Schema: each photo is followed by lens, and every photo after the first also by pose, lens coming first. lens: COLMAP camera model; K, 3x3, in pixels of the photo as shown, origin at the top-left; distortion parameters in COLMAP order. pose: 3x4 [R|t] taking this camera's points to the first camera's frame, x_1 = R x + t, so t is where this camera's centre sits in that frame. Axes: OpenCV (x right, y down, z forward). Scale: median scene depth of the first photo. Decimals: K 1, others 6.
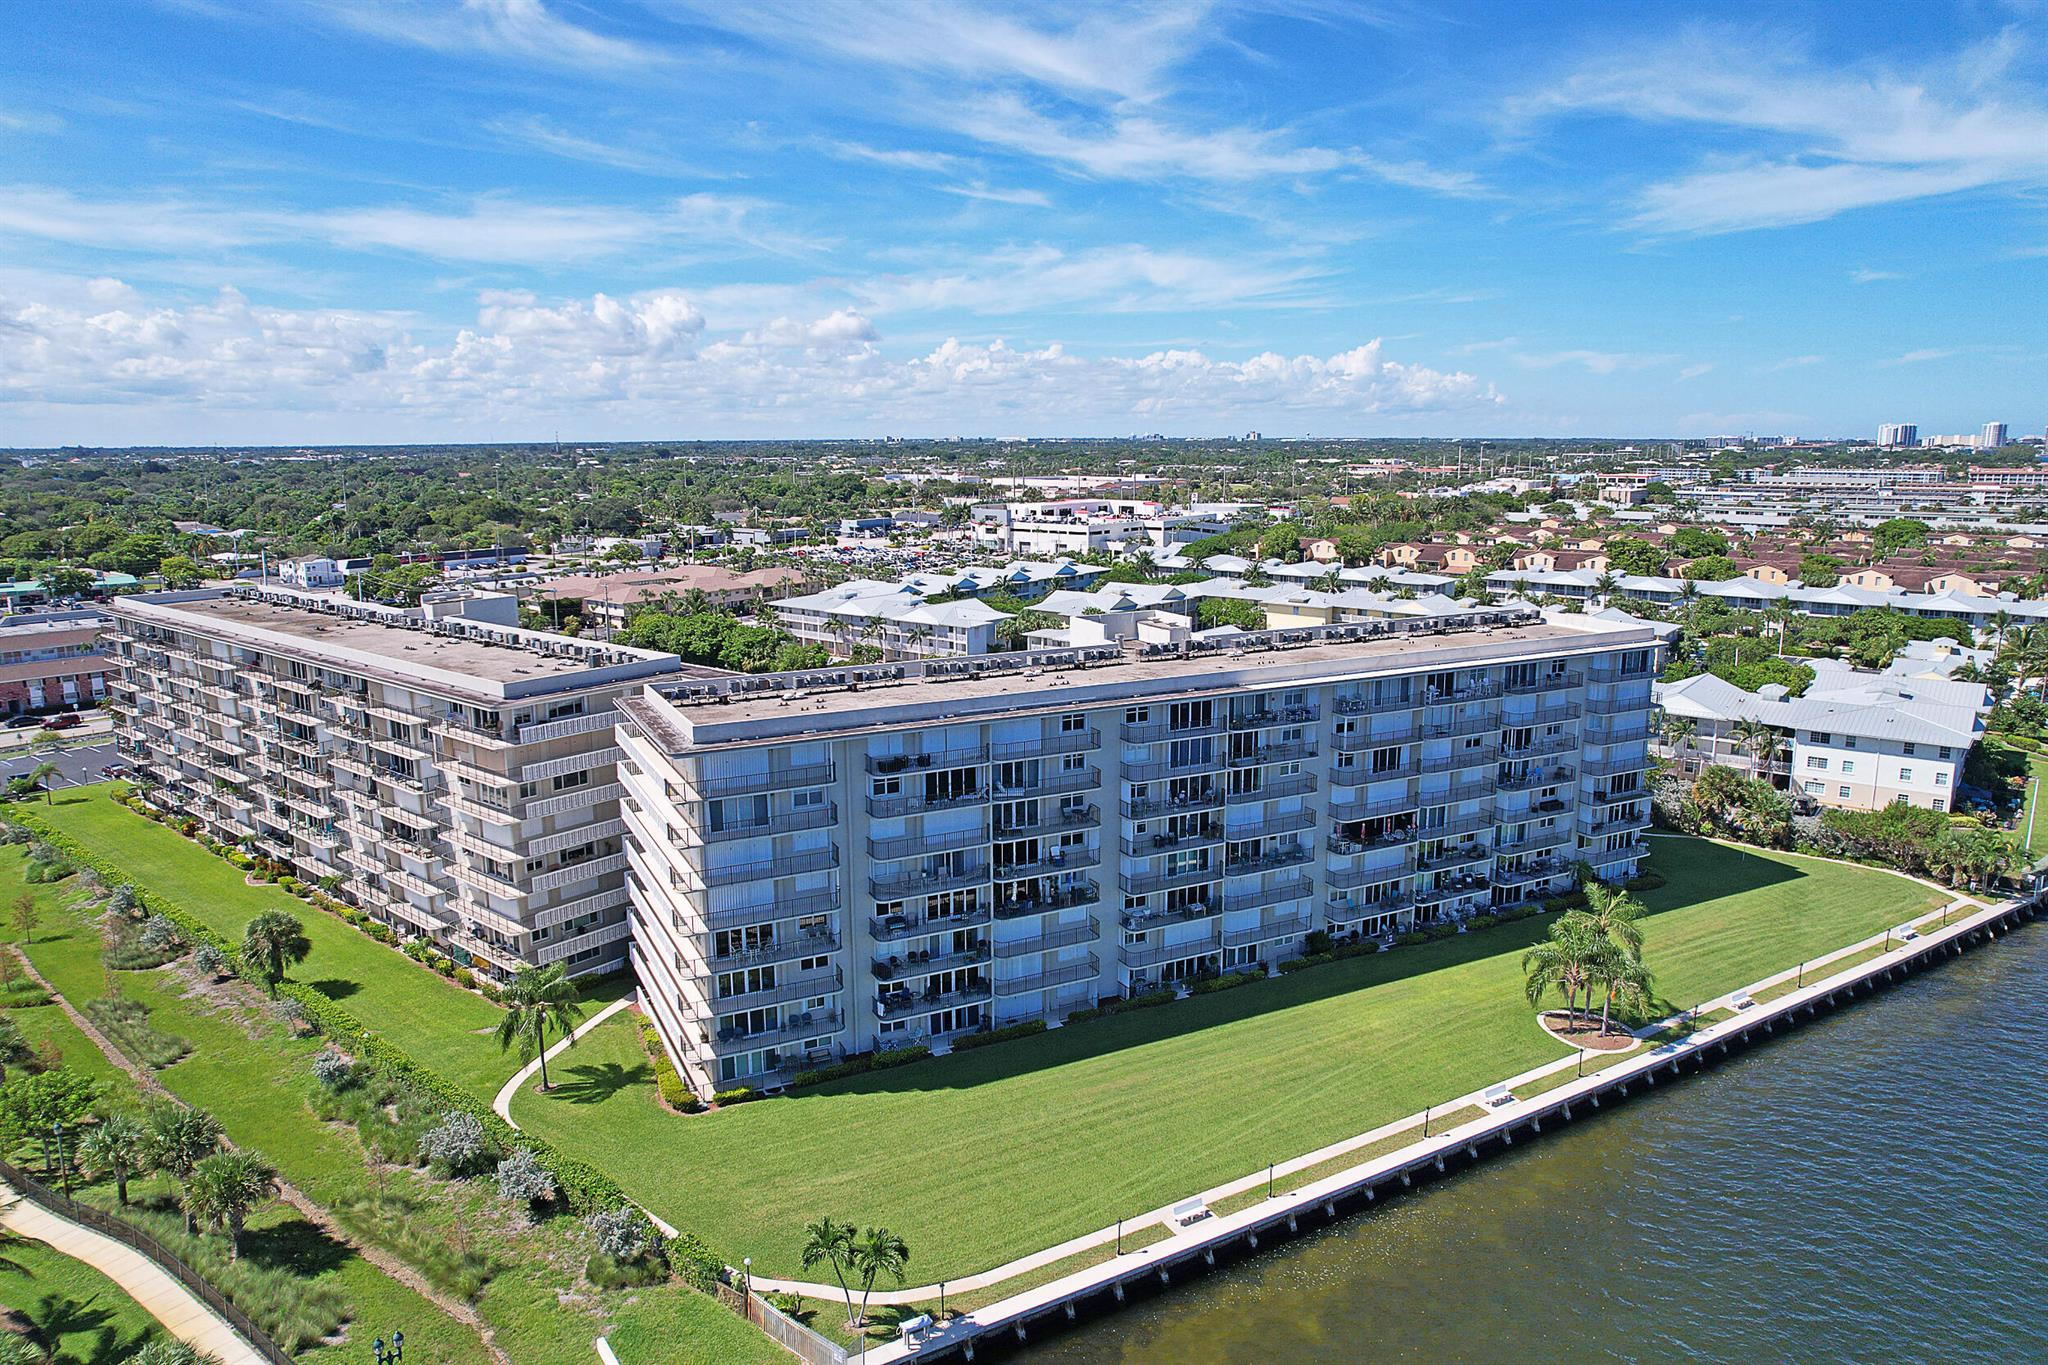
lens RADIAL K [[1292.9, 0, 1024.0], [0, 1292.9, 682.5], [0, 0, 1]] dist [-0.056618, 0.047682]
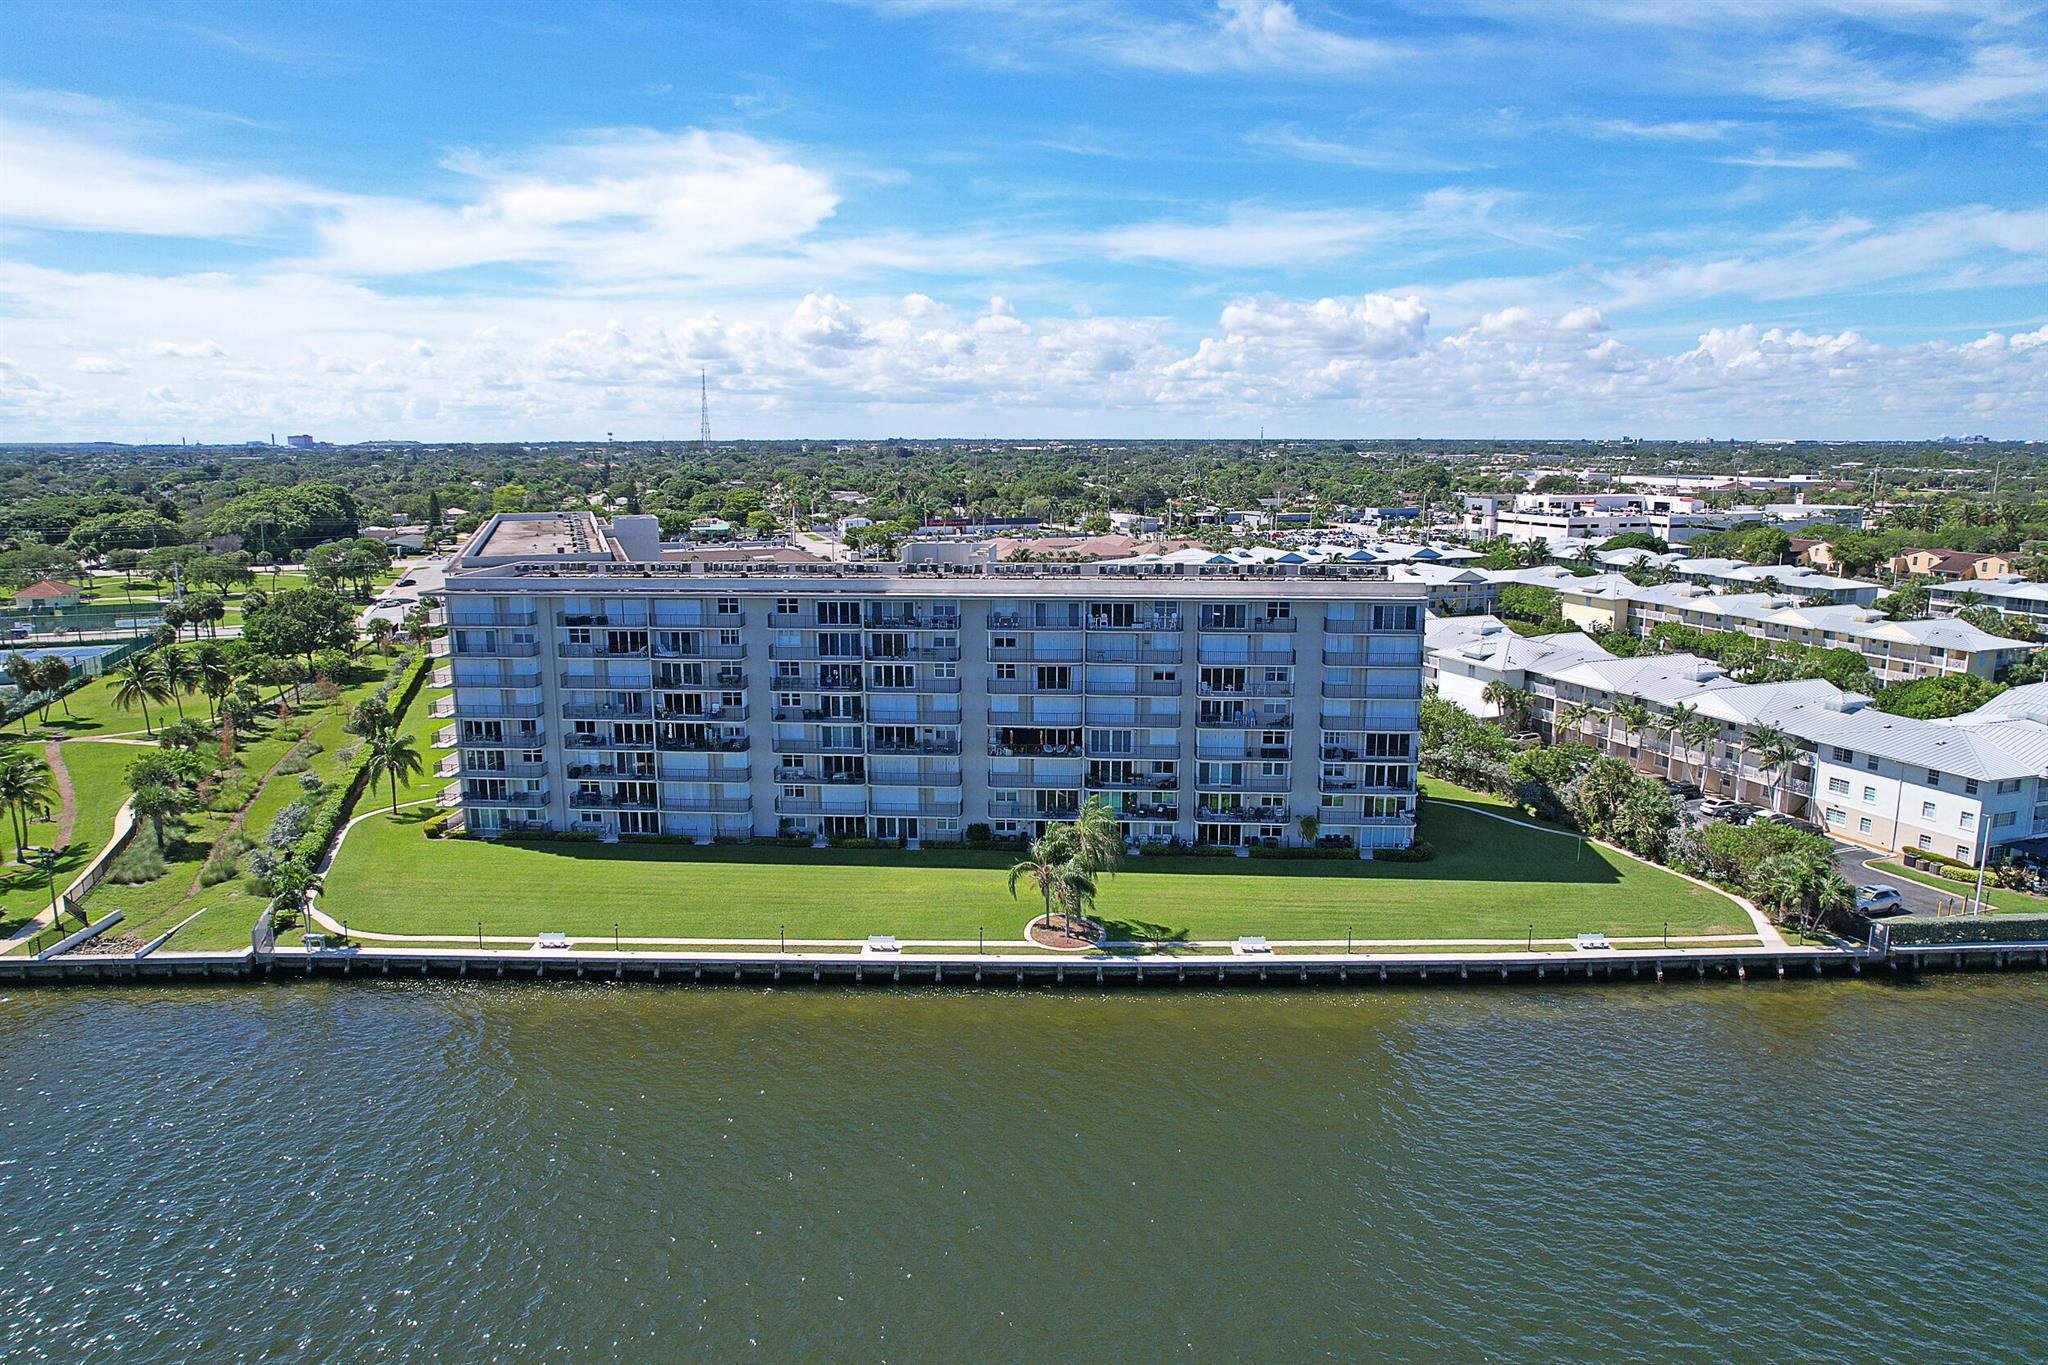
lens RADIAL K [[1292.9, 0, 1024.0], [0, 1292.9, 682.5], [0, 0, 1]] dist [-0.056618, 0.047682]
pose [[0.861179, 0.099035, -0.498561, 0.873110], [-0.097888, 0.994789, 0.028521, 0.038476], [0.498788, 0.024242, 0.866385, 0.040829]]
